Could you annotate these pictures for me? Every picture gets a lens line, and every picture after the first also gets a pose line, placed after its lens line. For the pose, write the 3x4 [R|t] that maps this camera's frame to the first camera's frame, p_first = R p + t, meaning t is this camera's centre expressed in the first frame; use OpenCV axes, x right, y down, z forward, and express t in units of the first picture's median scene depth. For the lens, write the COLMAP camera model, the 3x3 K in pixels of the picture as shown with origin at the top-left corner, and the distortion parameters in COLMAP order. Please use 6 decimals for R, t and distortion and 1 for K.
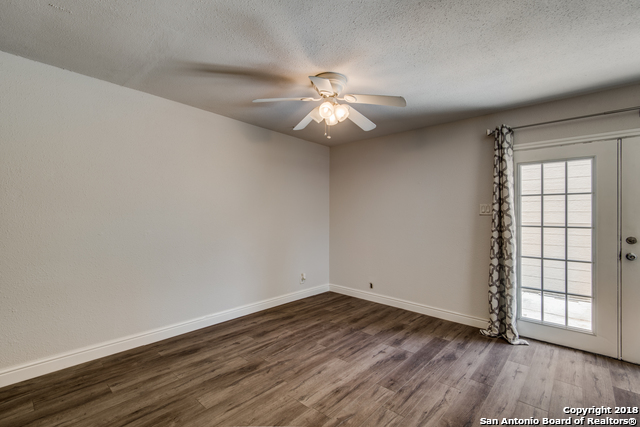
lens RADIAL K [[290.1, 0, 309.5], [0, 290.1, 214.8], [0, 0, 1]] dist [0.021120, -0.009048]
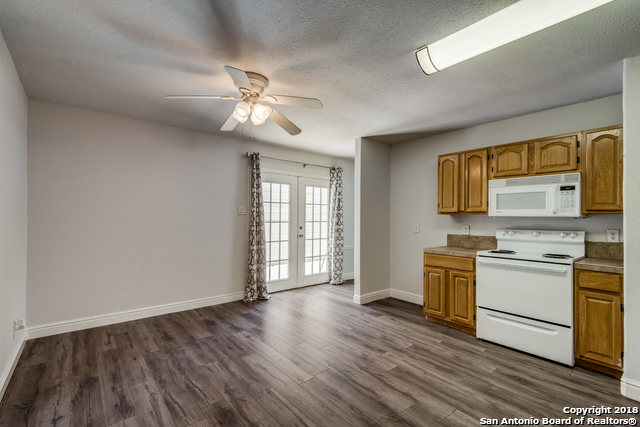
lens RADIAL K [[290.1, 0, 320.9], [0, 290.1, 216.5], [0, 0, 1]] dist [0.021120, -0.009048]
pose [[0.117318, -0.005208, 0.993081, -0.809196], [-0.007913, 0.999950, 0.006179, -0.002432], [-0.993063, -0.008583, 0.117271, 0.575946]]
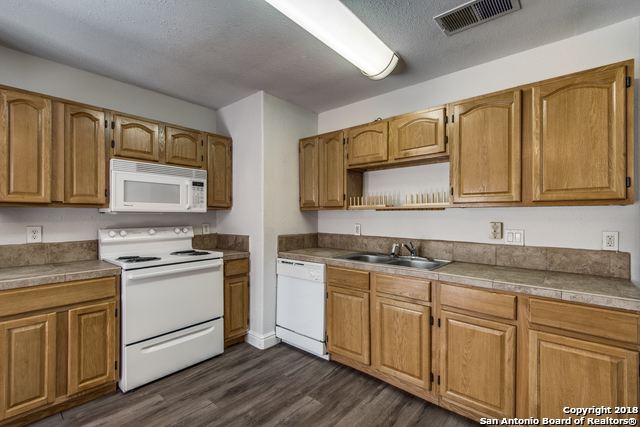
lens RADIAL K [[290.1, 0, 319.5], [0, 290.1, 216.5], [0, 0, 1]] dist [0.021120, -0.009048]
pose [[-0.998964, -0.011265, -0.044092, -0.104365], [-0.011435, 0.999928, 0.003605, 0.003482], [0.044048, 0.004105, -0.999021, 0.874335]]
